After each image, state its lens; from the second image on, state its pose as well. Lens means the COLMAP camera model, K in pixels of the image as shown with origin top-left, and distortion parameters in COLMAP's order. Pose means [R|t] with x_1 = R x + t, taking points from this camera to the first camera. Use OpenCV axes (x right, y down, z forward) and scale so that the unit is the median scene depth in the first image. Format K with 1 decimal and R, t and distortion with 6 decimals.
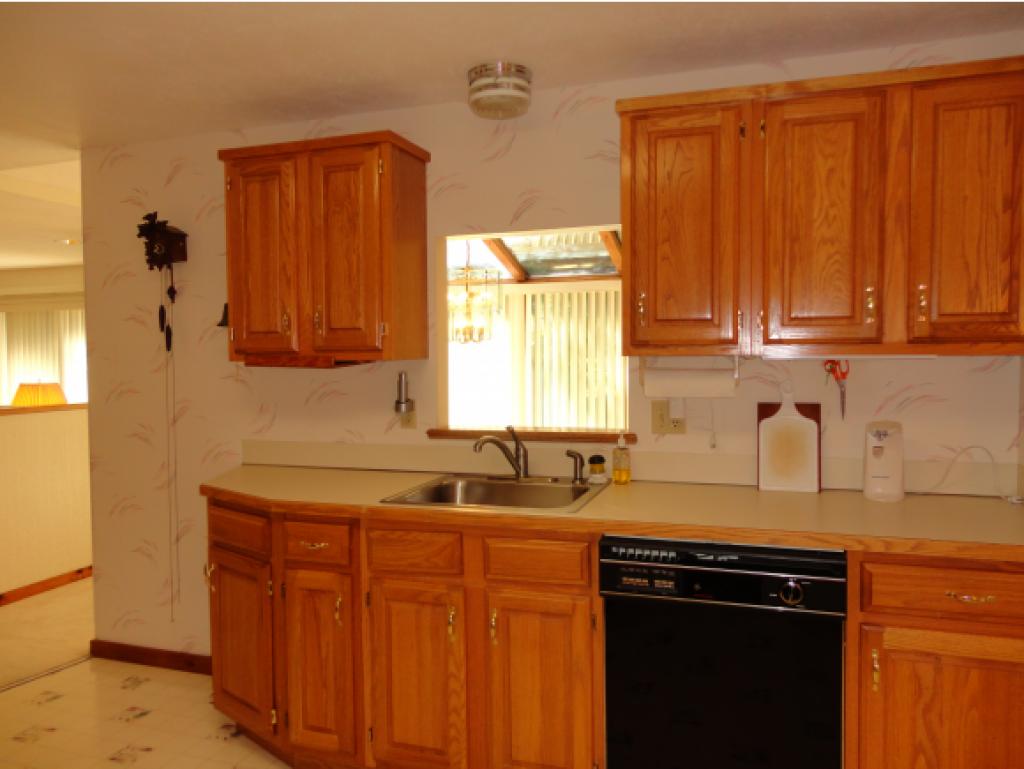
lens RADIAL K [[727.7, 0, 472.6], [0, 727.7, 387.3], [0, 0, 1]] dist [-0.003571, 0.001793]
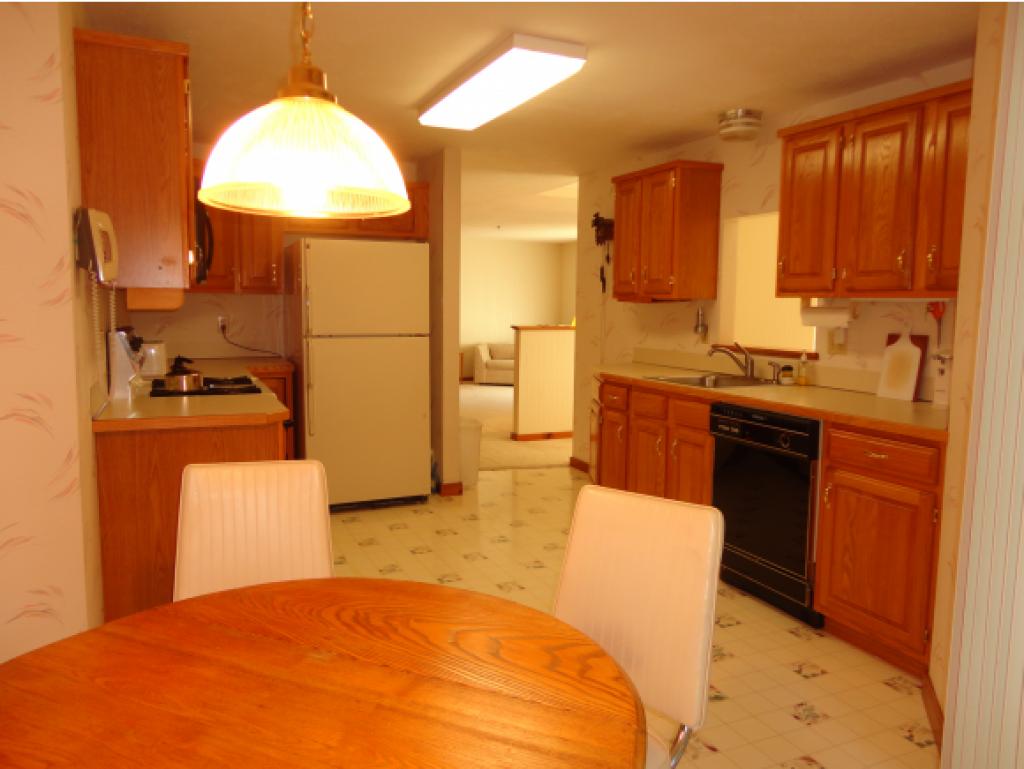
lens RADIAL K [[742.3, 0, 512.0], [0, 742.3, 384.5], [0, 0, 1]] dist [0.003136, 0.003516]
pose [[0.681544, 0.097968, -0.725190, 0.886642], [-0.049420, 0.994898, 0.087958, 0.026746], [0.730107, -0.024108, 0.682908, -0.439277]]
